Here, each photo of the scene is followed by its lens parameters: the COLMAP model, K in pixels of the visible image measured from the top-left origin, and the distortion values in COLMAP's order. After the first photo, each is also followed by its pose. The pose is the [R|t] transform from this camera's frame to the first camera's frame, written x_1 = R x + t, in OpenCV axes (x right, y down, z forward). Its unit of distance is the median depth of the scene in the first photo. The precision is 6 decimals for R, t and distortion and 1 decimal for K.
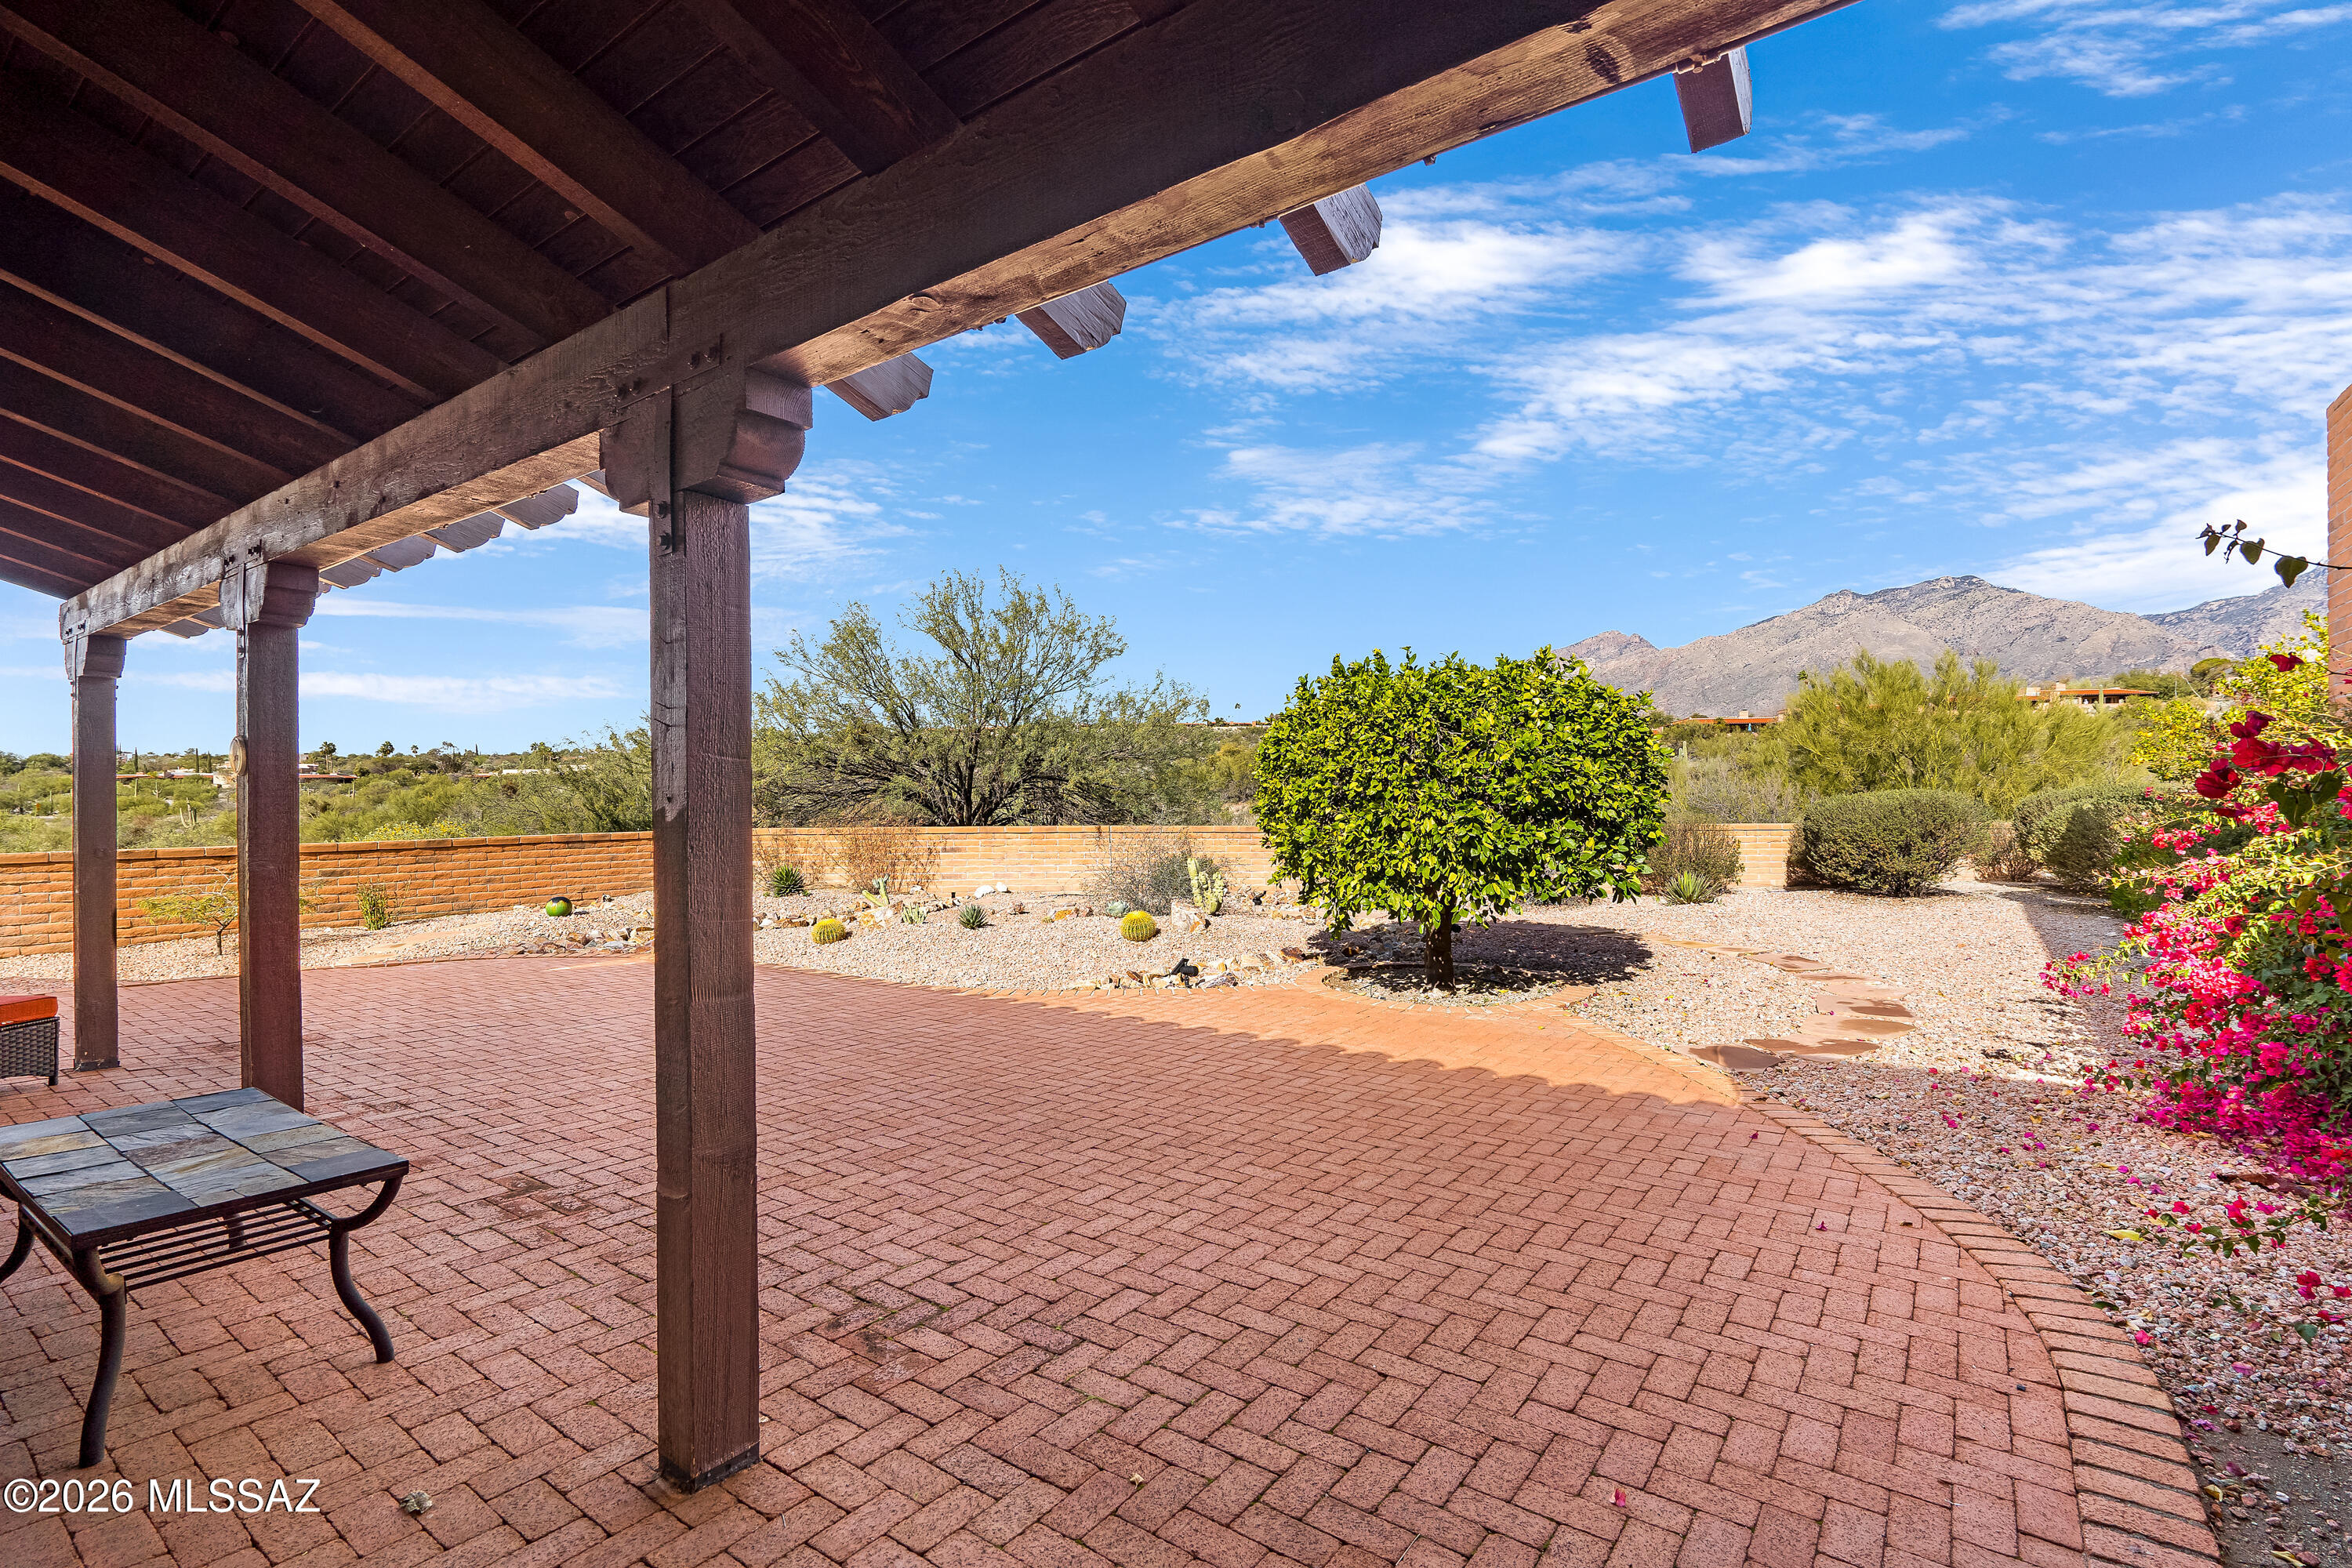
lens RADIAL K [[1079.2, 0, 1183.9], [0, 1079.2, 778.5], [0, 0, 1]] dist [-0.004622, 0.002952]
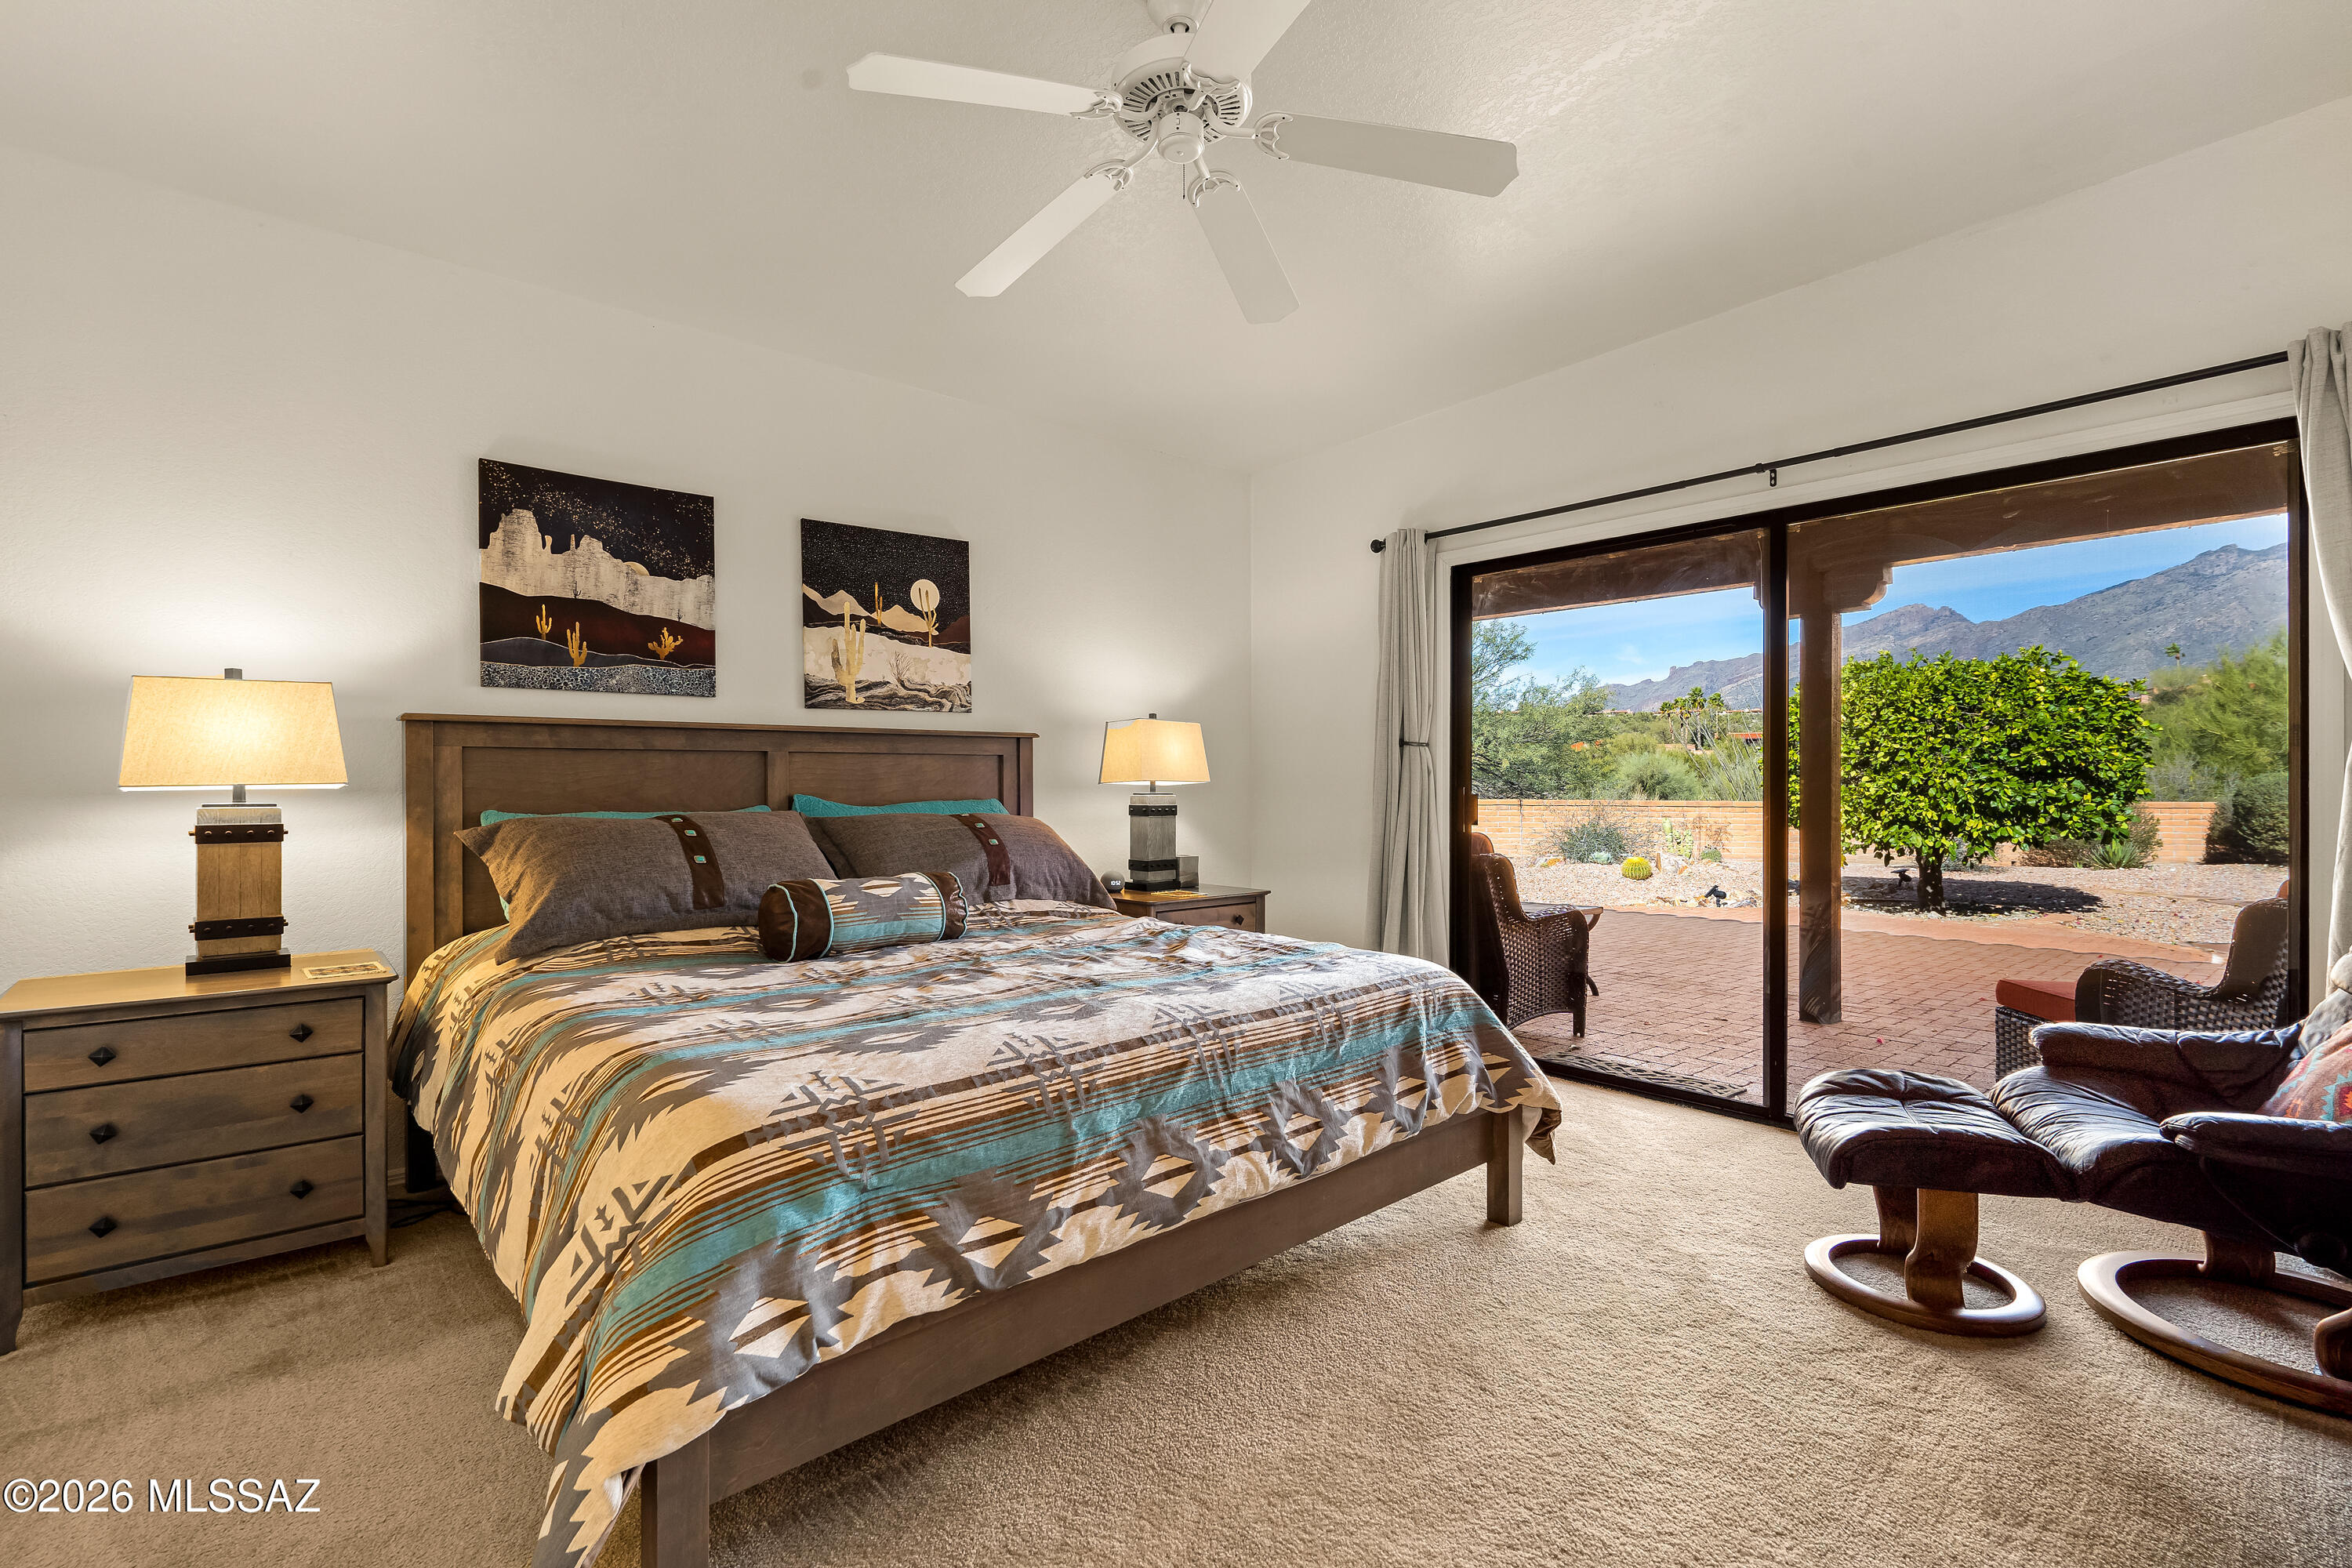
lens RADIAL K [[1079.2, 0, 1175.2], [0, 1079.2, 784.2], [0, 0, 1]] dist [-0.004622, 0.002952]
pose [[0.975904, 0.003192, -0.218177, -0.397619], [-0.000111, 0.999900, 0.014129, 0.024598], [0.218200, -0.013764, 0.975807, -0.485888]]
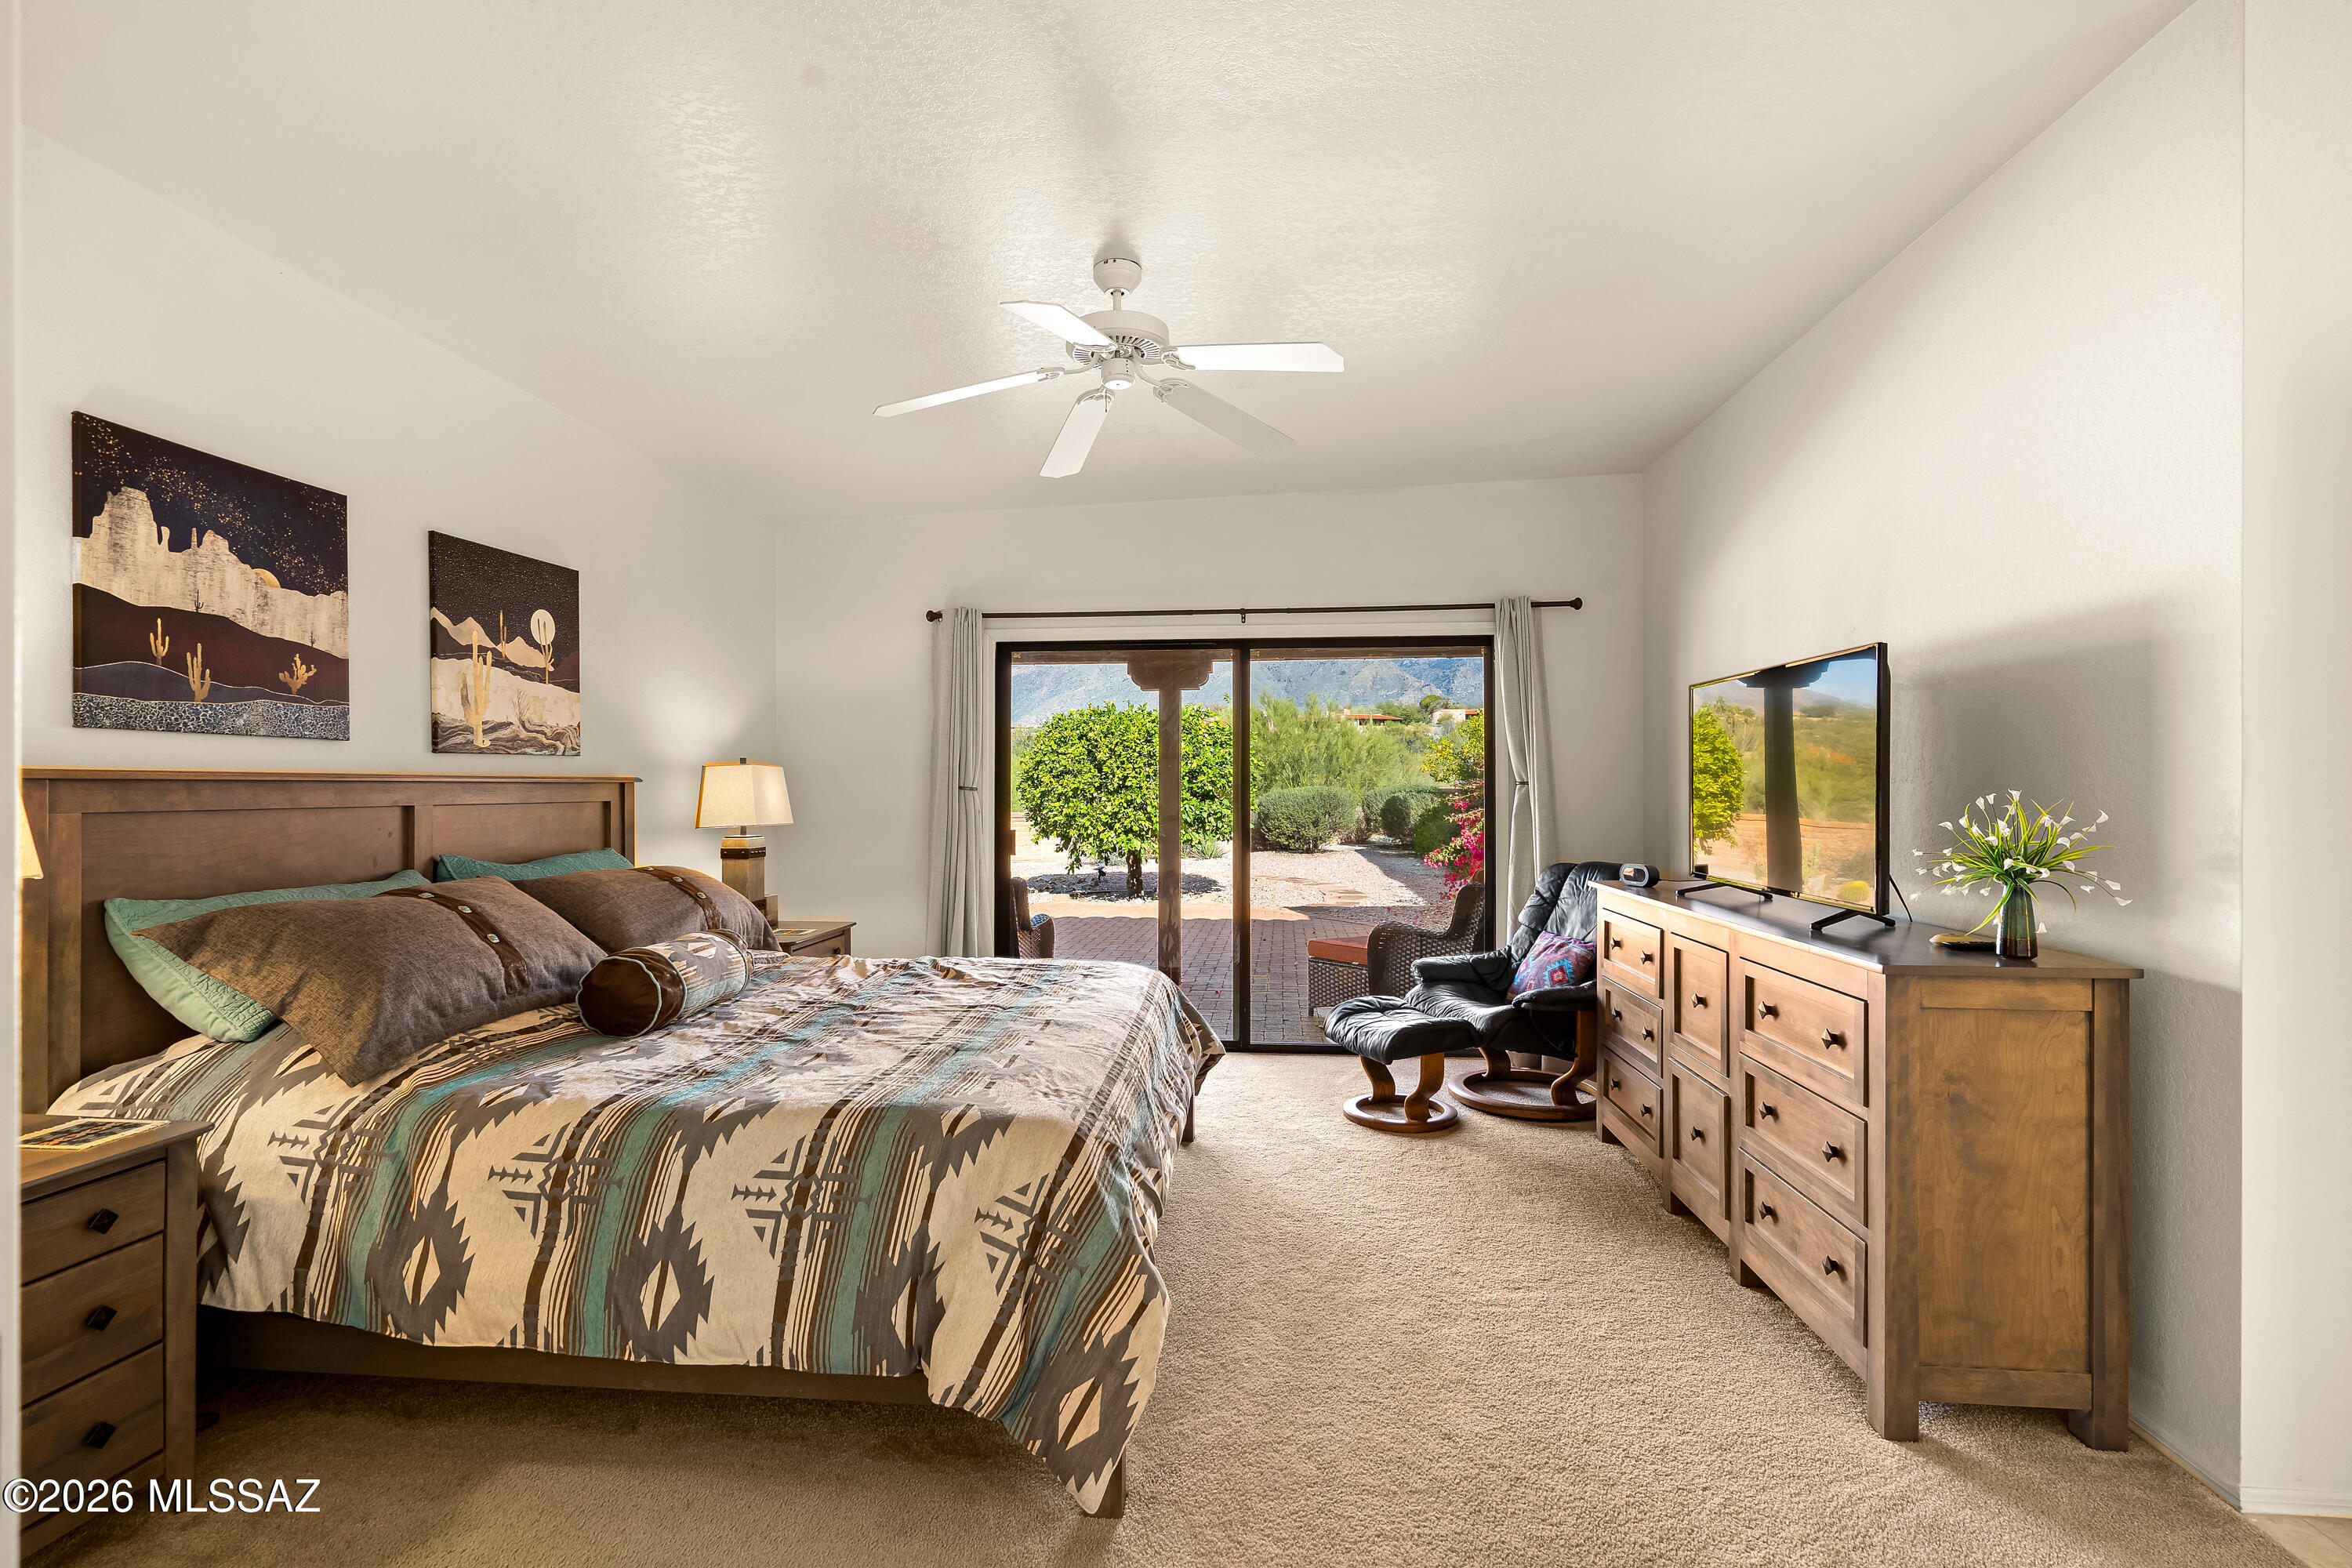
lens RADIAL K [[1079.2, 0, 1173.9], [0, 1079.2, 786.4], [0, 0, 1]] dist [-0.004622, 0.002952]
pose [[0.861736, 0.005970, 0.507321, -0.640118], [-0.010653, 0.999923, 0.006329, 0.003817], [-0.507244, -0.010859, 0.861734, -0.552349]]
